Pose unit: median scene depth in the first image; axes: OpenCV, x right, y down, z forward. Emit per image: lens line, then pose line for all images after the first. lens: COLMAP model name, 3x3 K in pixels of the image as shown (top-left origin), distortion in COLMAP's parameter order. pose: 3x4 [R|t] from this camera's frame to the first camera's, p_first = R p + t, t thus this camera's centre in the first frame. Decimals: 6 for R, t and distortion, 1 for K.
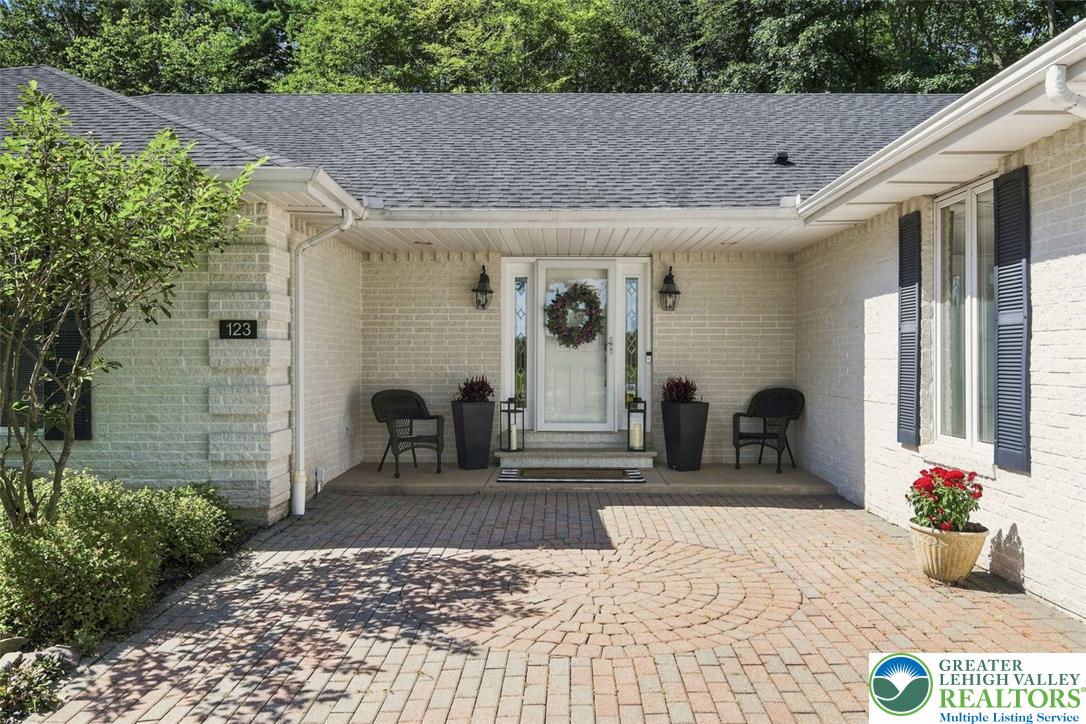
lens RADIAL K [[478.0, 0, 565.0], [0, 478.0, 358.5], [0, 0, 1]] dist [-0.000024, -0.000002]
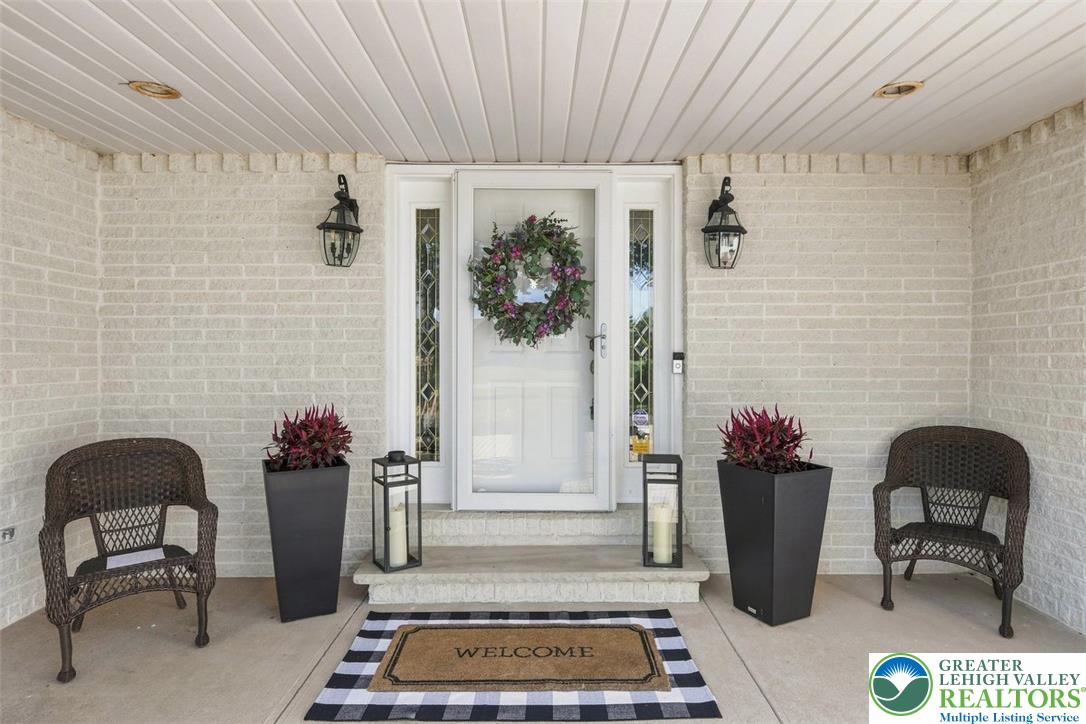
lens RADIAL K [[473.2, 0, 543.0], [0, 473.2, 362.0], [0, 0, 1]] dist [0.000158, 0.000001]
pose [[0.999911, -0.003253, 0.012971, 0.026362], [0.003284, 0.999992, -0.002383, -0.003149], [-0.012963, 0.002426, 0.999913, 0.507217]]
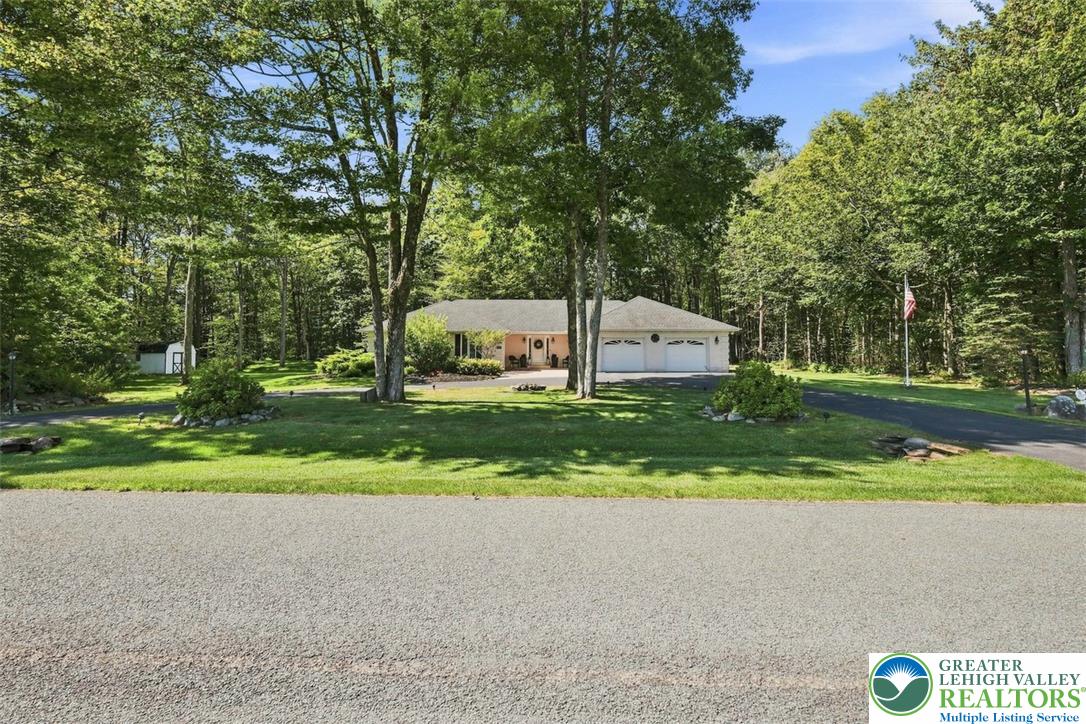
lens RADIAL K [[473.2, 0, 543.0], [0, 473.2, 362.0], [0, 0, 1]] dist [0.000158, 0.000001]
pose [[0.999980, -0.003692, 0.005139, 0.046652], [0.003673, 0.999986, 0.003697, 0.121086], [-0.005153, -0.003678, 0.999980, -5.222464]]
